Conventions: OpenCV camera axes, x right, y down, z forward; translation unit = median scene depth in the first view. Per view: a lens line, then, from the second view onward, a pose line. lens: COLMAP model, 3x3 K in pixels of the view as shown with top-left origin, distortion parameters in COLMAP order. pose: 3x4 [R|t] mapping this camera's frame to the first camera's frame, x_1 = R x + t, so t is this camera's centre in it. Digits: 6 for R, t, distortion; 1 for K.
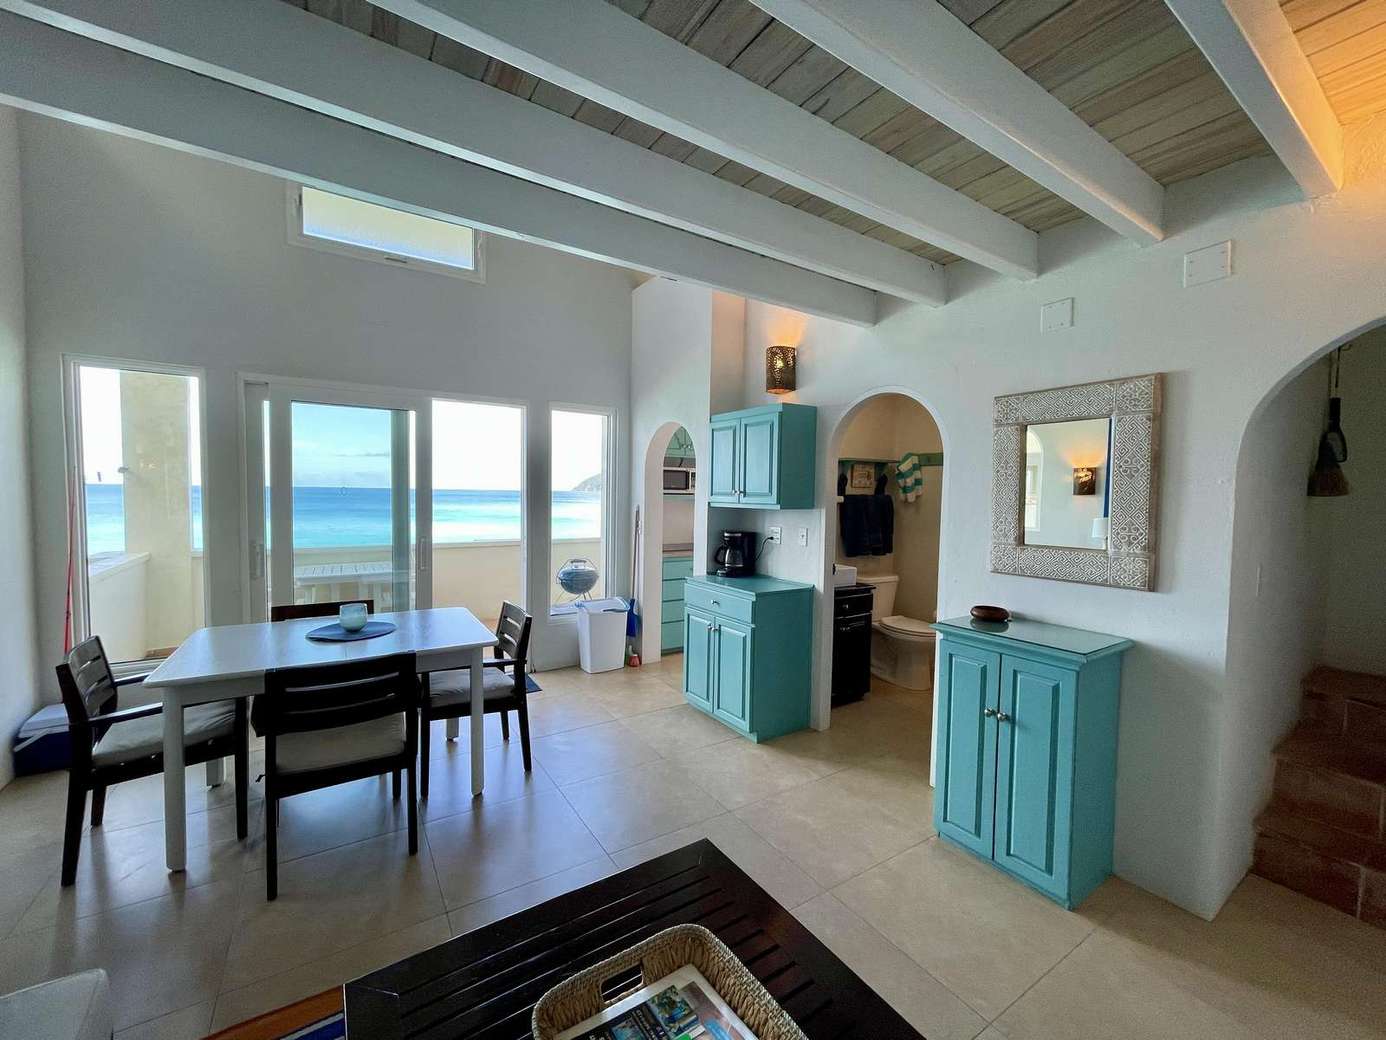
lens RADIAL K [[559.9, 0, 687.4], [0, 559.9, 514.3], [0, 0, 1]] dist [-0.002641, 0.003821]
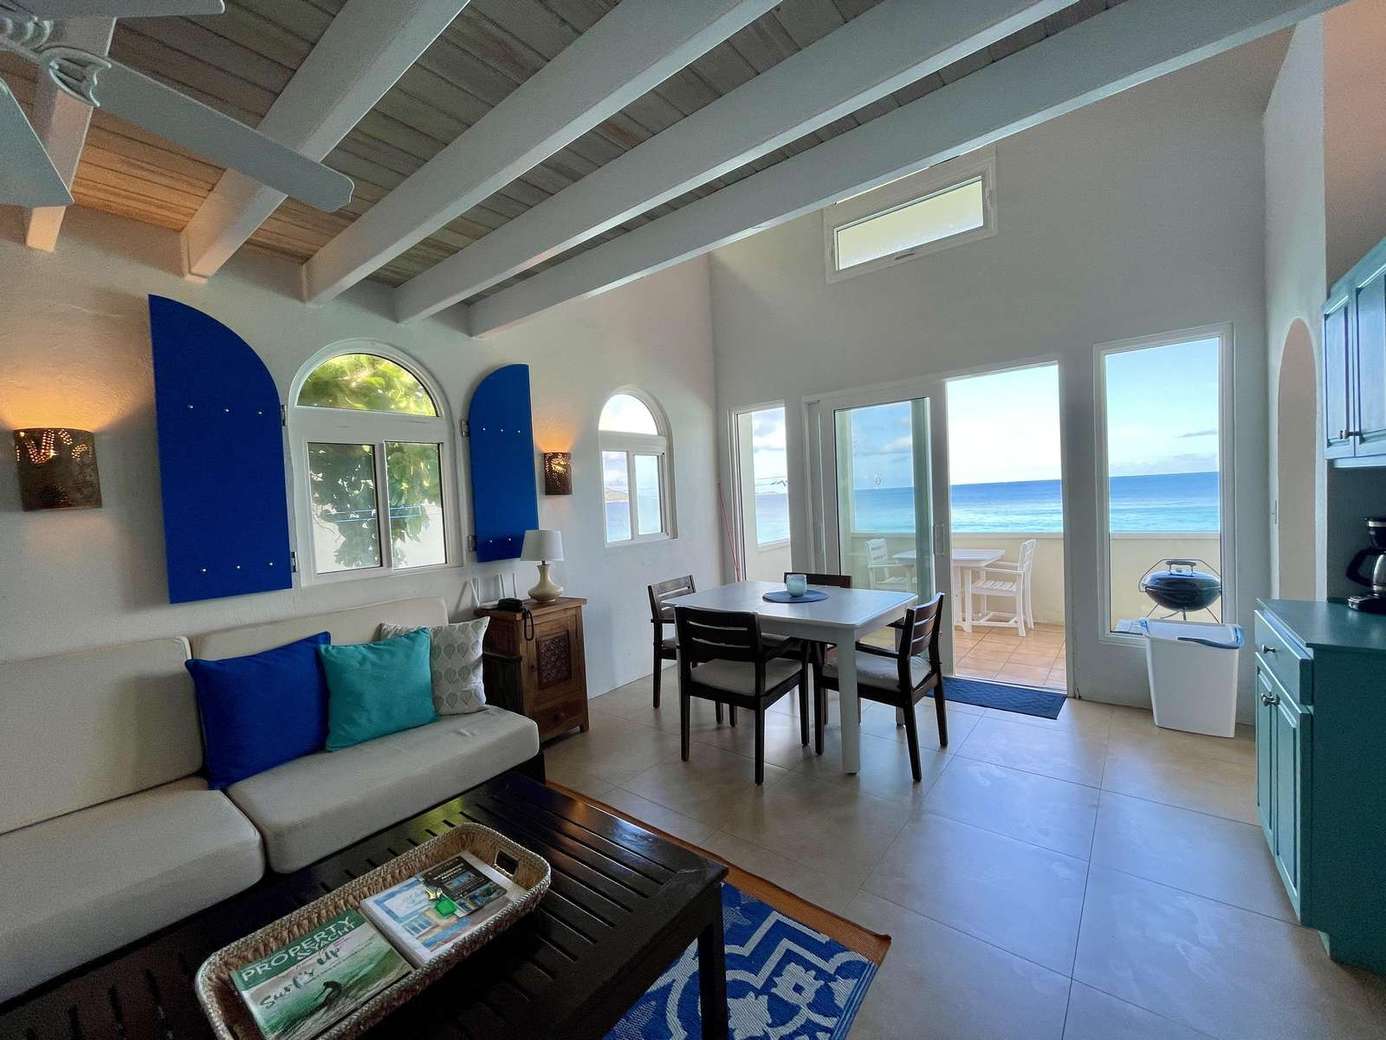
lens RADIAL K [[559.9, 0, 691.7], [0, 559.9, 514.3], [0, 0, 1]] dist [-0.002641, 0.003821]
pose [[0.312614, -0.001009, -0.949880, 0.345729], [0.015743, 0.999868, 0.004119, 0.016379], [0.949750, -0.016241, 0.312588, 0.289494]]
